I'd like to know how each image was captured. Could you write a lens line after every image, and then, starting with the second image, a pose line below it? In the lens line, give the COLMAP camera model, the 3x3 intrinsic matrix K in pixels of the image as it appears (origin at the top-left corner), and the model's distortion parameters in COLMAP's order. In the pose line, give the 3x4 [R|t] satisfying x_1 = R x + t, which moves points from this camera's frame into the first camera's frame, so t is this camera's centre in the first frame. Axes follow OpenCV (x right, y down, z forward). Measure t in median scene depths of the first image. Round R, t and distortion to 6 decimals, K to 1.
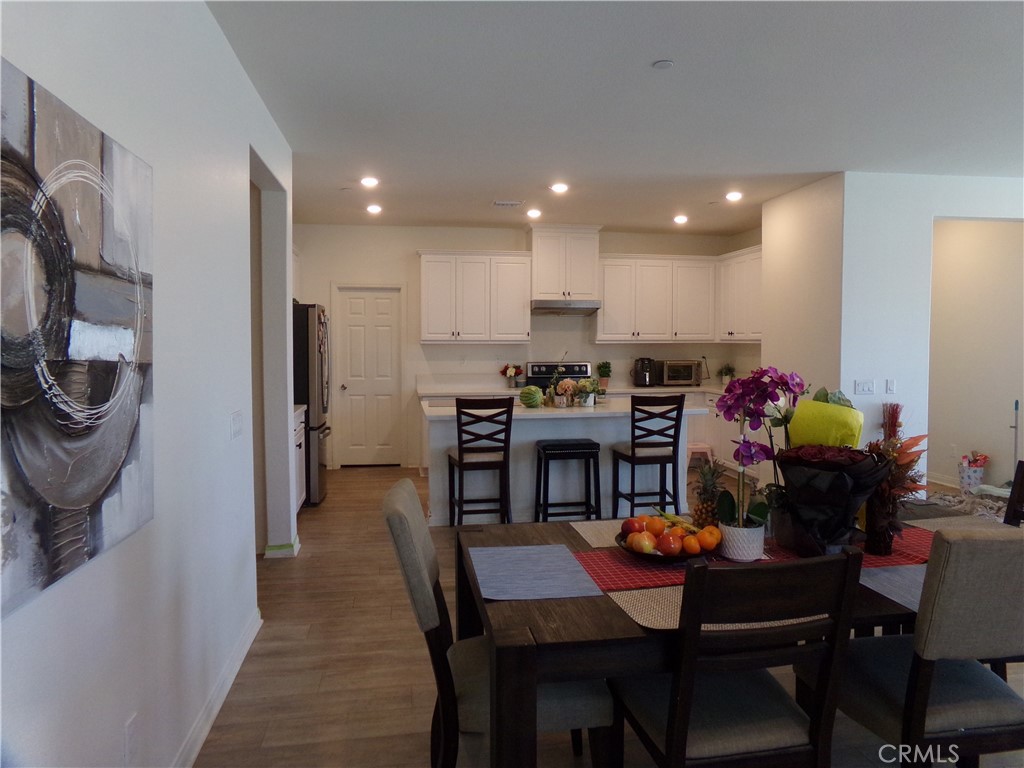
lens RADIAL K [[705.1, 0, 520.3], [0, 705.1, 383.6], [0, 0, 1]] dist [-0.048043, 0.068971]
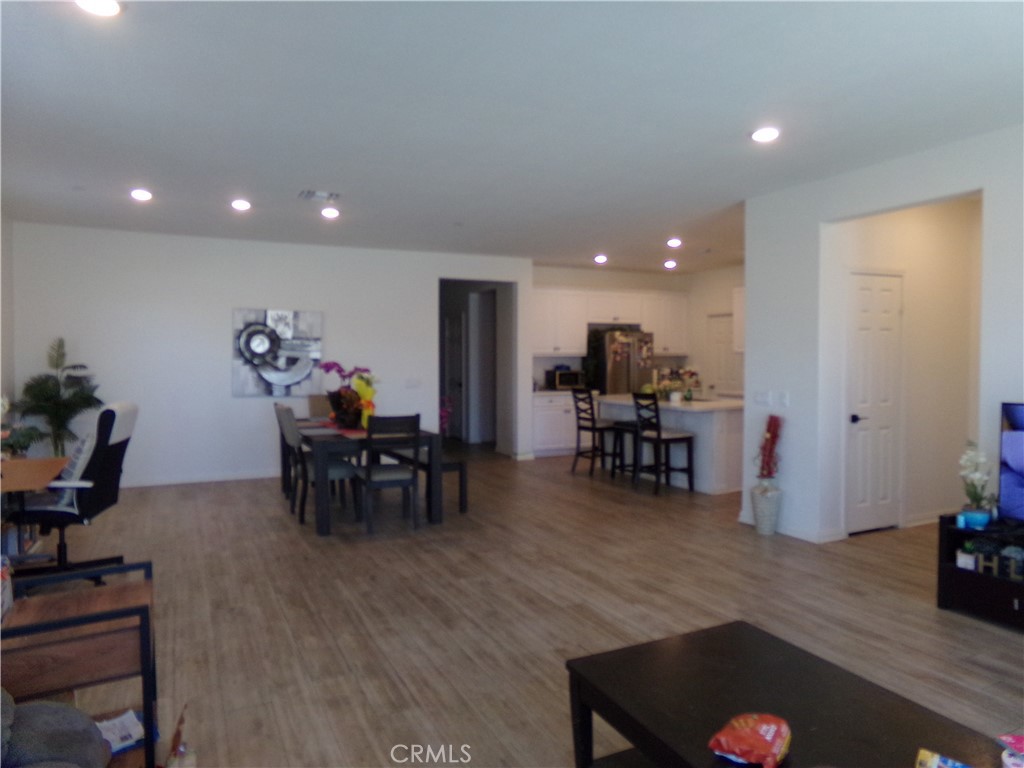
lens RADIAL K [[705.1, 0, 509.9], [0, 705.1, 388.2], [0, 0, 1]] dist [-0.048043, 0.068971]
pose [[0.254804, 0.046861, -0.965857, 1.038961], [-0.058132, 0.997761, 0.033073, -0.014752], [0.965244, 0.047720, 0.256957, 0.273292]]
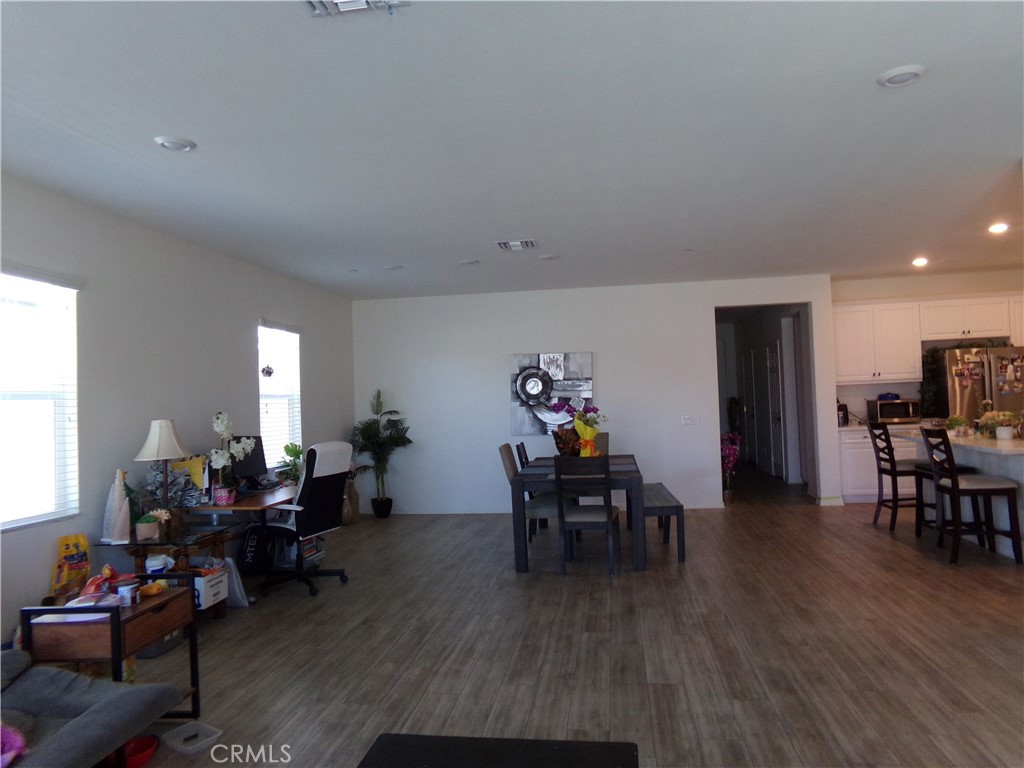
lens RADIAL K [[705.1, 0, 512.1], [0, 705.1, 377.3], [0, 0, 1]] dist [-0.048043, 0.068971]
pose [[-0.336718, -0.013752, -0.941505, 1.002753], [-0.014052, 0.999855, -0.009579, -0.027790], [0.941501, 0.010005, -0.336863, 0.537988]]
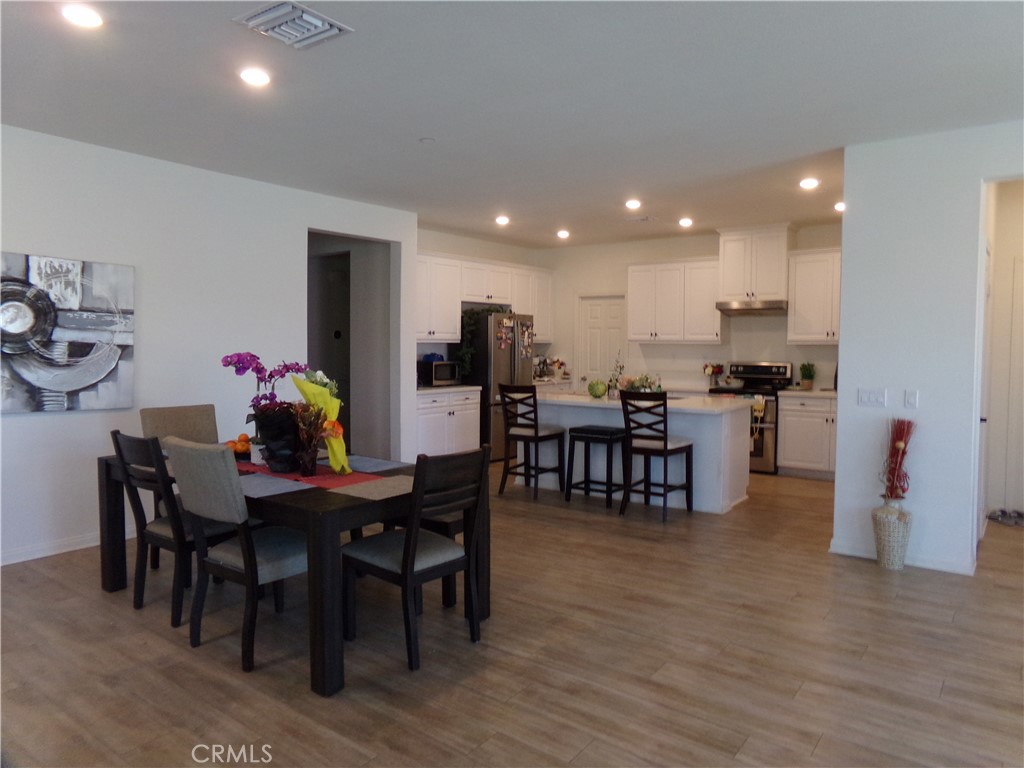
lens RADIAL K [[705.1, 0, 520.3], [0, 705.1, 379.4], [0, 0, 1]] dist [-0.048043, 0.068971]
pose [[0.677780, 0.046284, -0.733807, 0.602477], [-0.053142, 0.998490, 0.013894, -0.003373], [0.733342, 0.029578, 0.679216, 0.086694]]
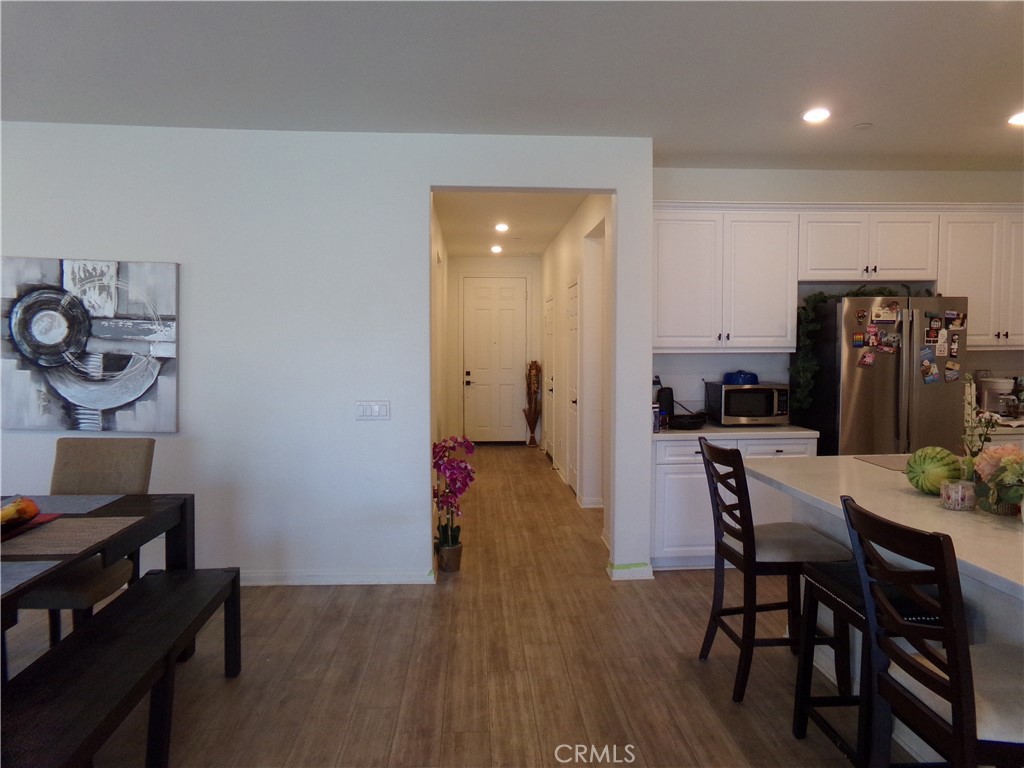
lens RADIAL K [[705.1, 0, 517.7], [0, 705.1, 368.2], [0, 0, 1]] dist [-0.048043, 0.068971]
pose [[-0.125231, 0.028028, -0.991732, 0.377690], [-0.059247, 0.997606, 0.035676, -0.034468], [0.990357, 0.063224, -0.123270, 0.609738]]
